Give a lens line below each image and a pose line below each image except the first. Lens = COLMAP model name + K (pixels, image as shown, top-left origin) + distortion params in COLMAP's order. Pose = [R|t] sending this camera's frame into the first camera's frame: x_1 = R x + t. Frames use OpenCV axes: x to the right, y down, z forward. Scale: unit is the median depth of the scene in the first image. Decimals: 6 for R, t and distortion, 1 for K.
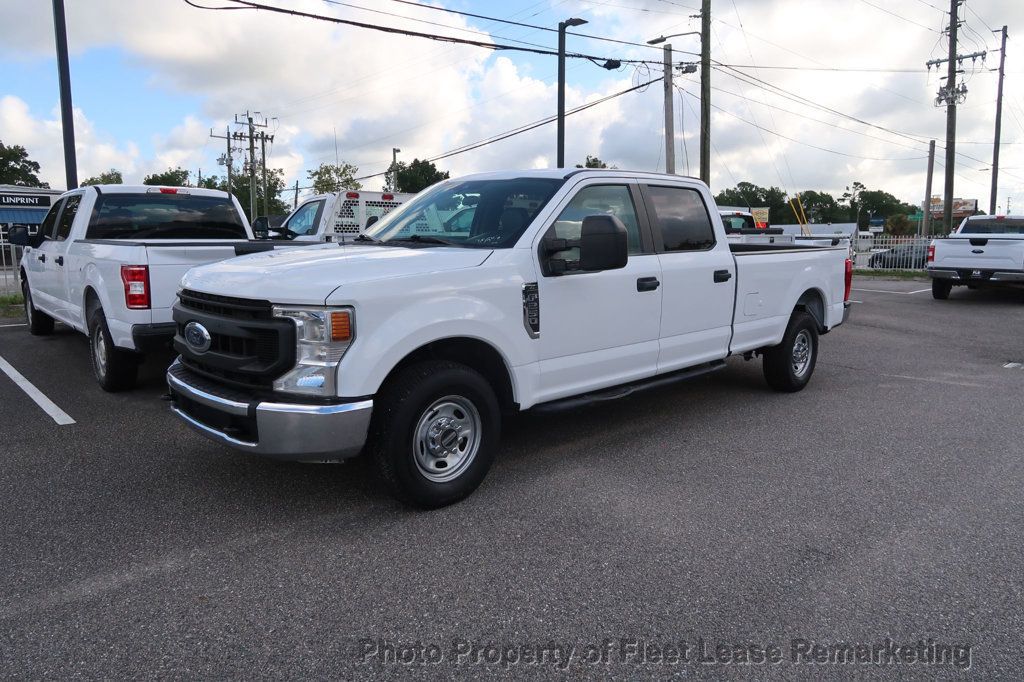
lens RADIAL K [[707.2, 0, 508.7], [0, 707.2, 336.6], [0, 0, 1]] dist [-0.025150, 0.009719]
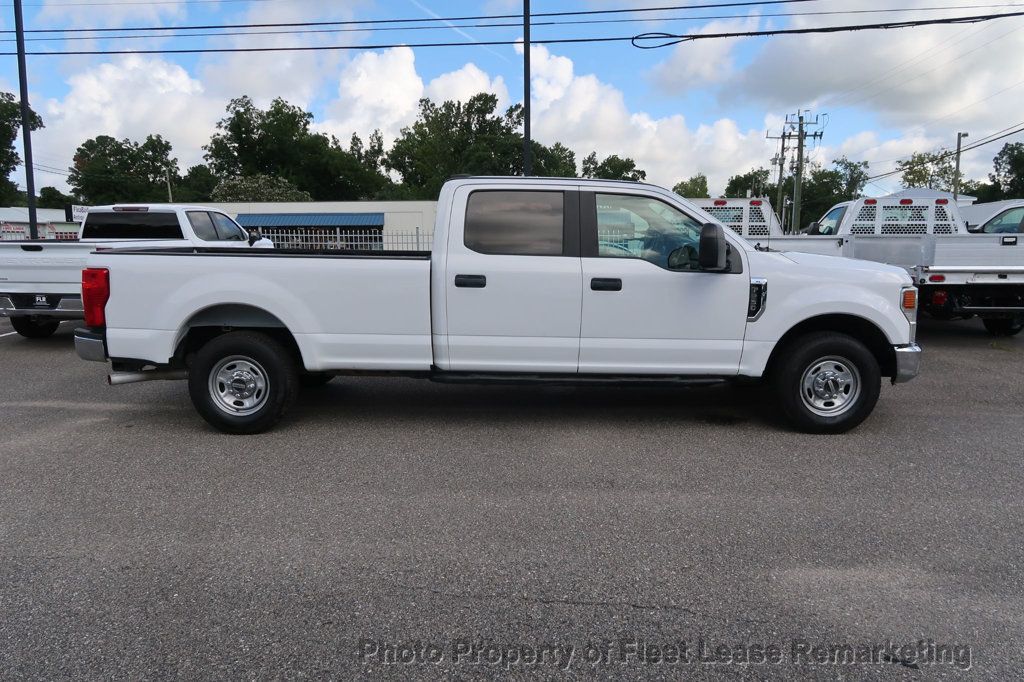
lens RADIAL K [[707.2, 0, 508.7], [0, 707.2, 336.6], [0, 0, 1]] dist [-0.025150, 0.009719]
pose [[0.708531, 0.094229, -0.699360, 0.096261], [-0.090663, 0.994987, 0.042208, -0.000593], [0.699831, 0.033501, 0.713522, -0.007398]]
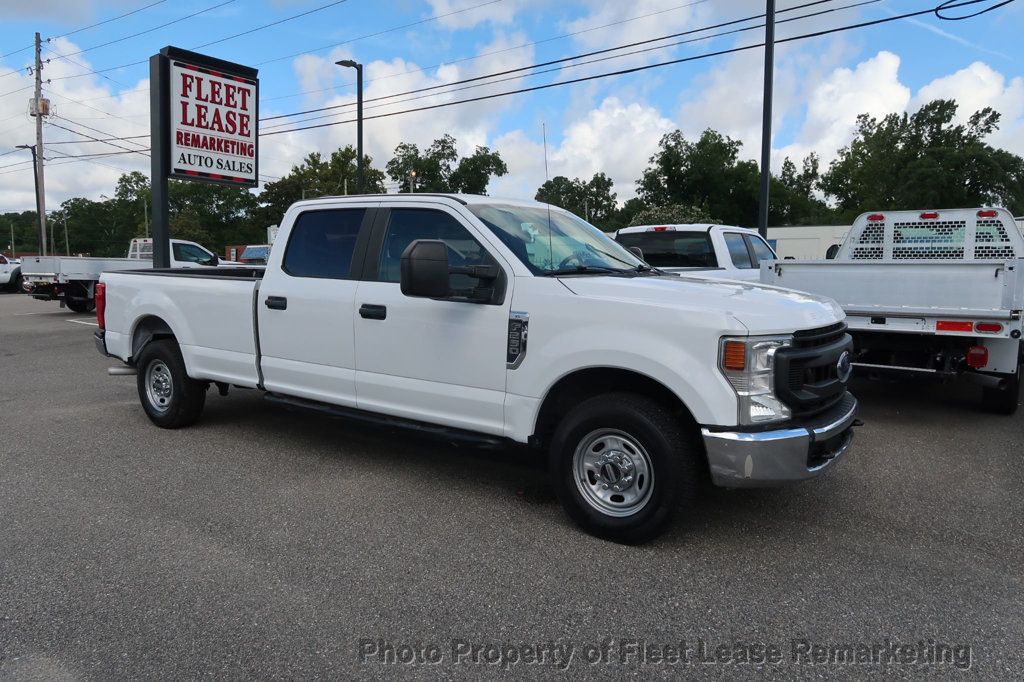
lens RADIAL K [[707.2, 0, 508.7], [0, 707.2, 336.6], [0, 0, 1]] dist [-0.025150, 0.009719]
pose [[0.176031, 0.095872, -0.979705, 0.134384], [-0.133513, 0.988375, 0.072731, -0.013425], [0.975288, 0.118000, 0.186785, 0.096710]]
